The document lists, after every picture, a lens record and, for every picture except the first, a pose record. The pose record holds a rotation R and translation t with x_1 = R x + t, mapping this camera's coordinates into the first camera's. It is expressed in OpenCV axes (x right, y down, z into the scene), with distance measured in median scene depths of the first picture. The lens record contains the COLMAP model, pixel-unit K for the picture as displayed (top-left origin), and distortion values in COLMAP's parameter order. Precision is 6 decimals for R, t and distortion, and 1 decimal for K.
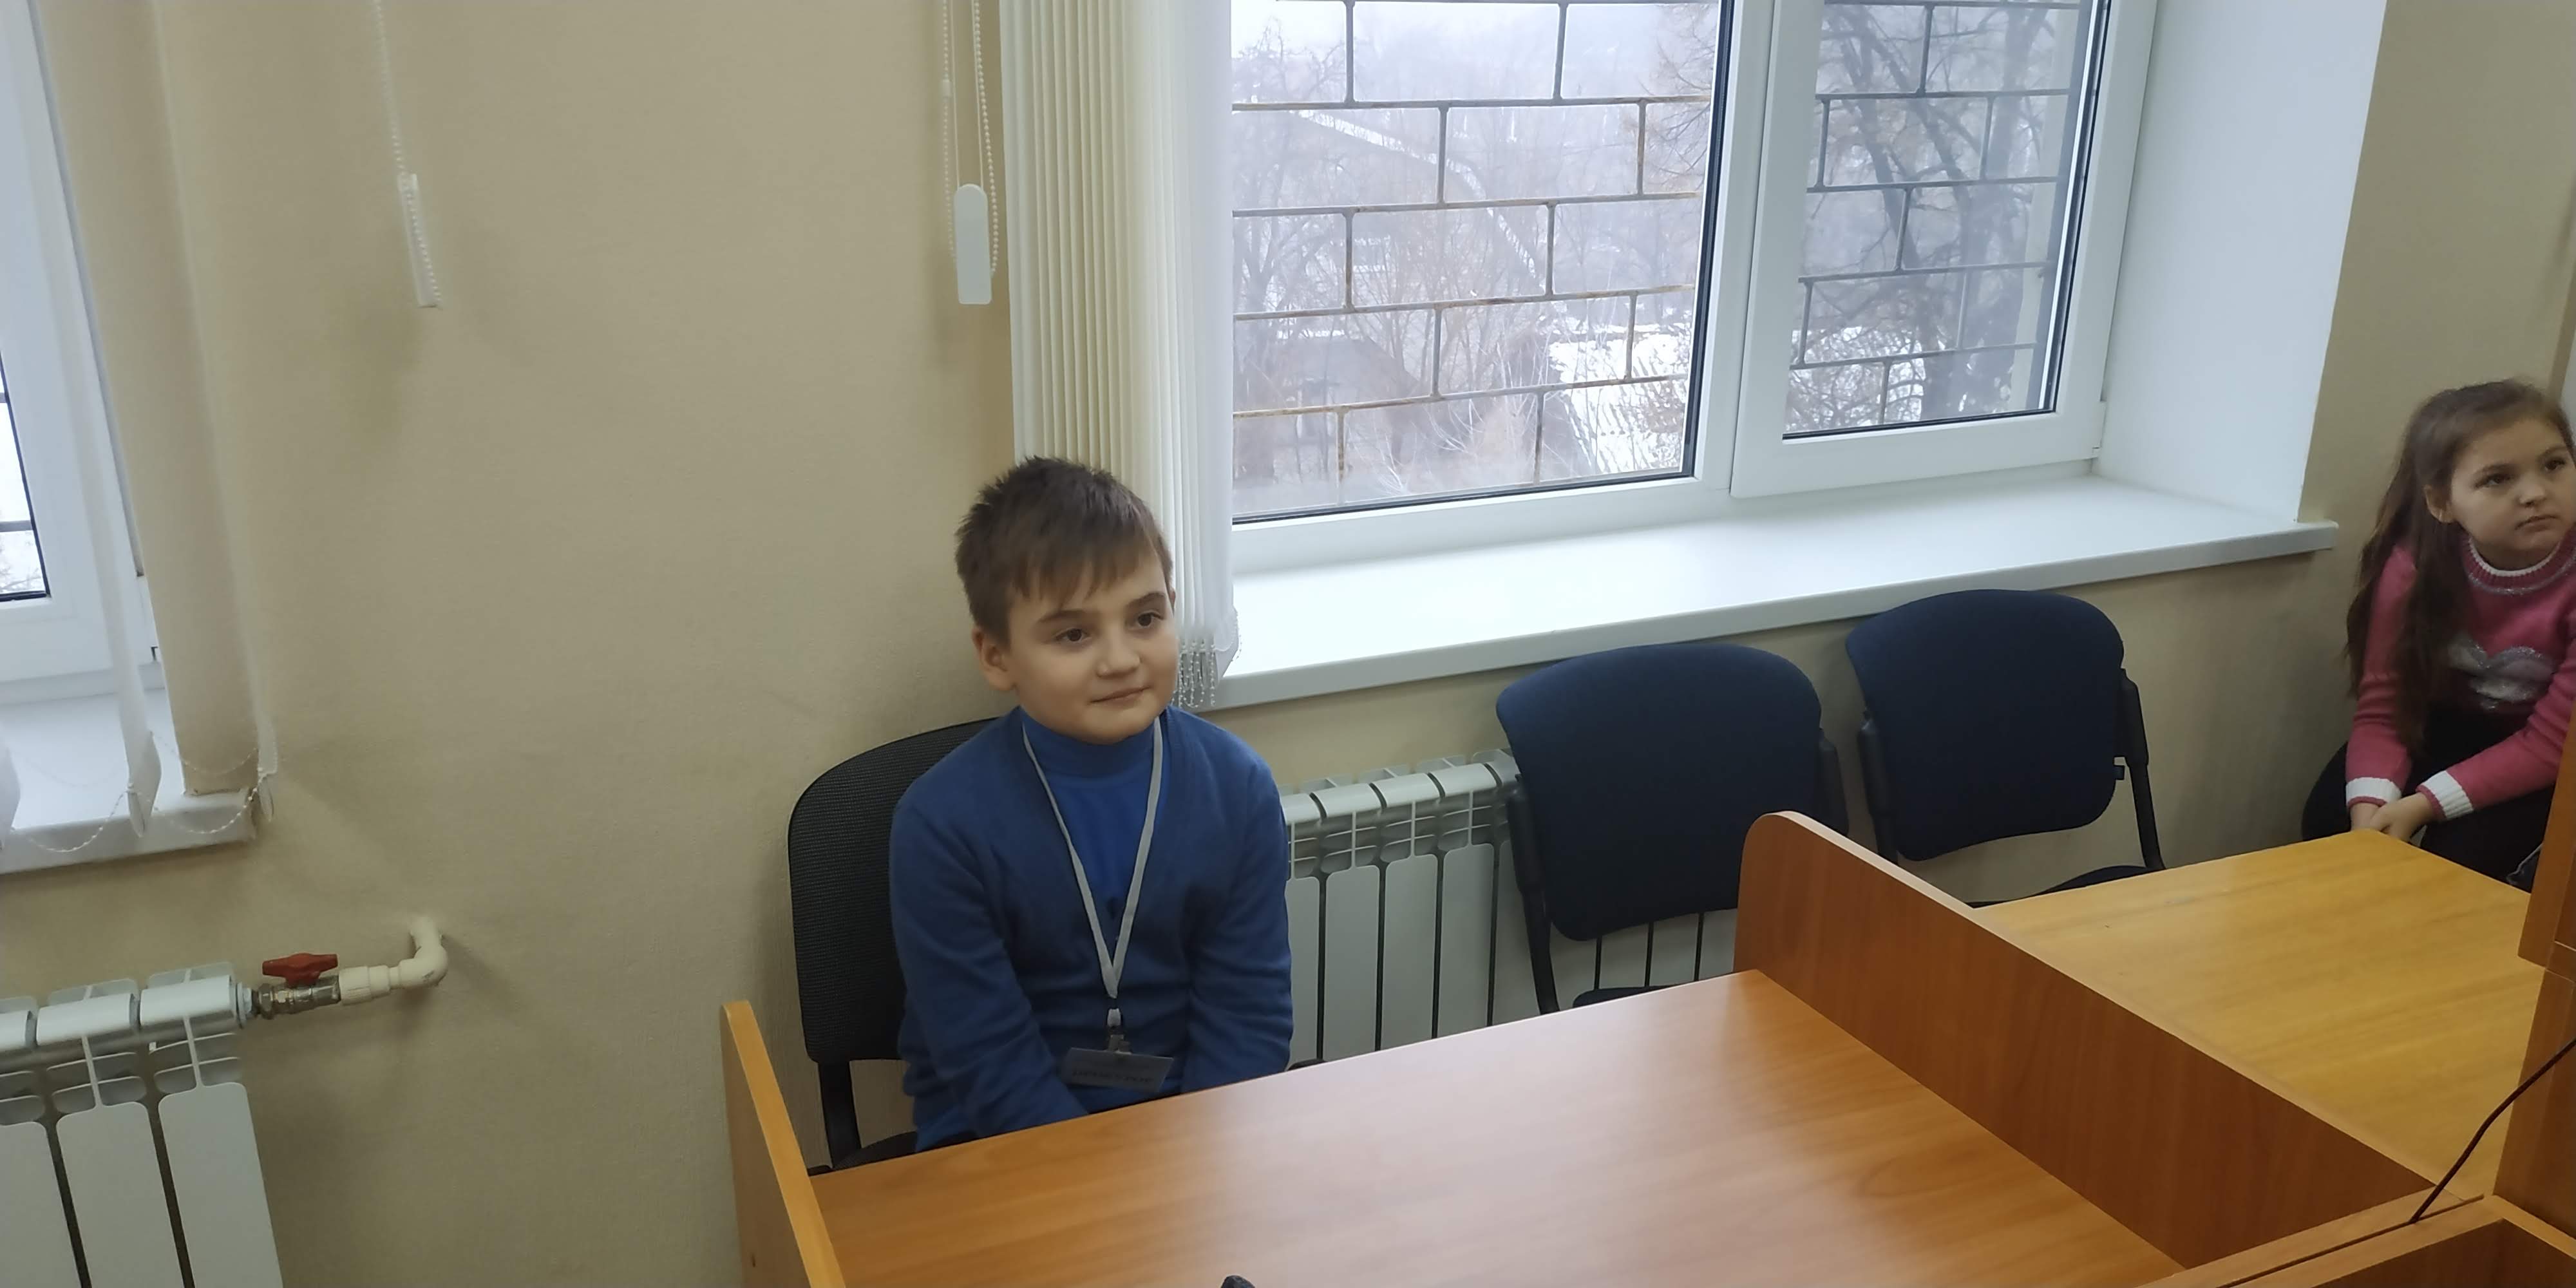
lens RADIAL K [[1873.1, 0, 1285.4], [0, 1873.1, 641.8], [0, 0, 1]] dist [0.047676, -0.101006]
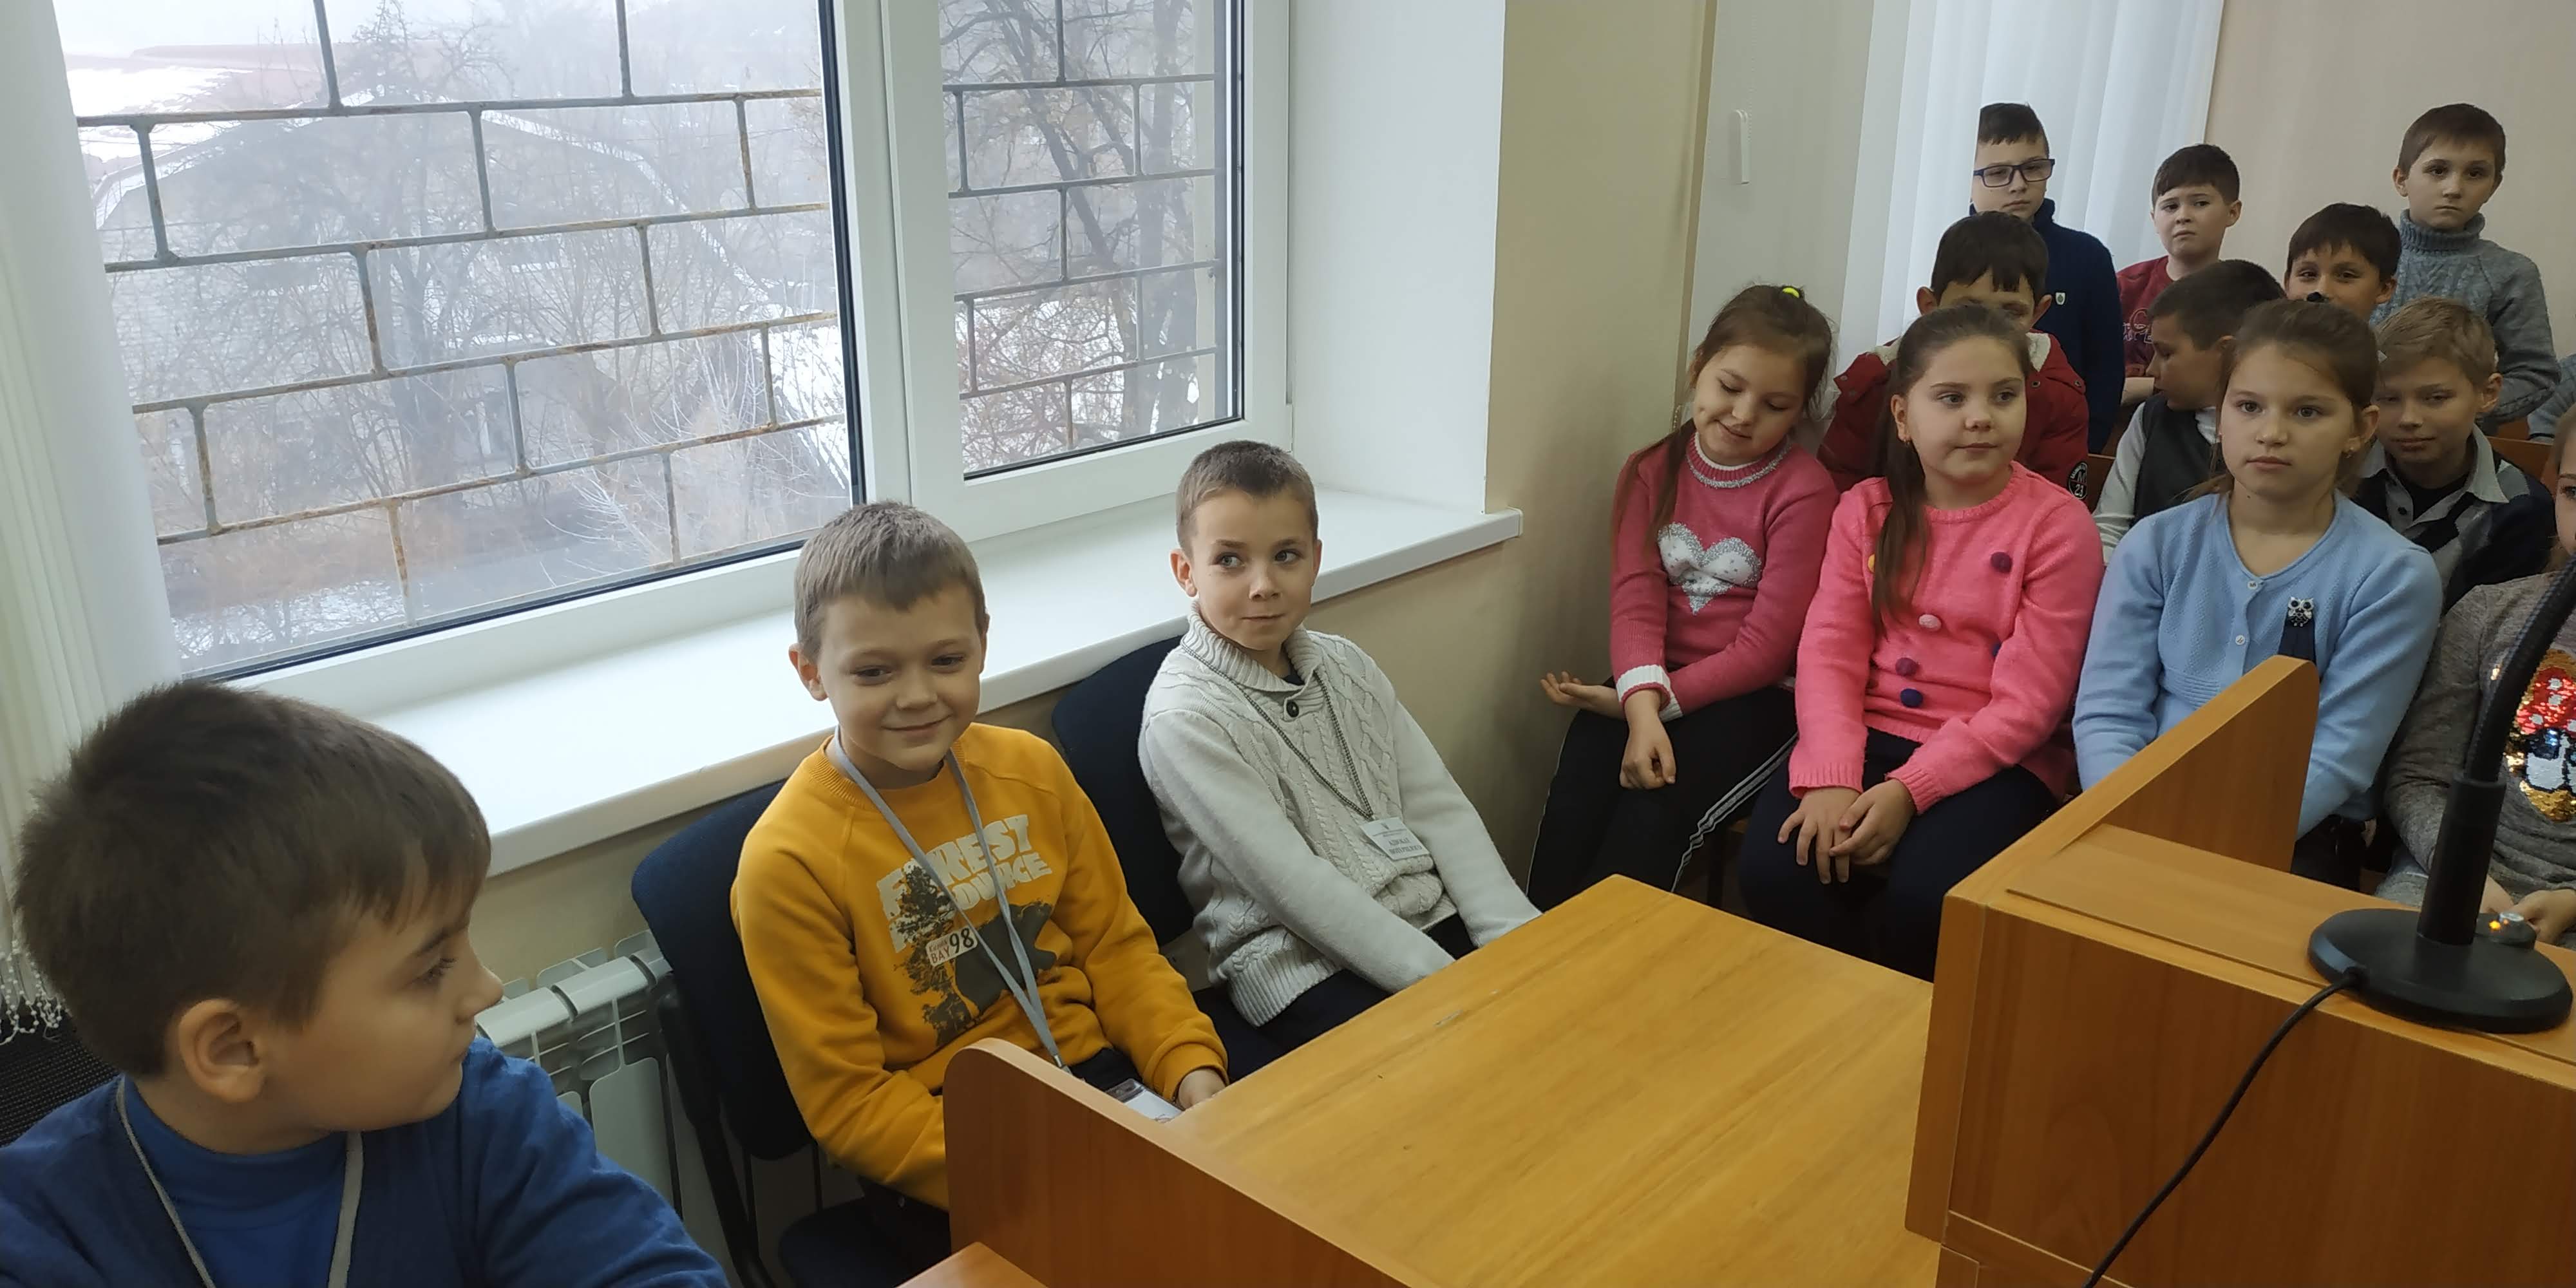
lens RADIAL K [[1861.2, 0, 1288.0], [0, 1861.2, 644.0], [0, 0, 1]] dist [0.038874, -0.072439]
pose [[0.914490, -0.132259, 0.382380, 0.056821], [0.127436, 0.991117, 0.038040, -0.043147], [-0.384015, 0.013942, 0.923222, 0.131301]]
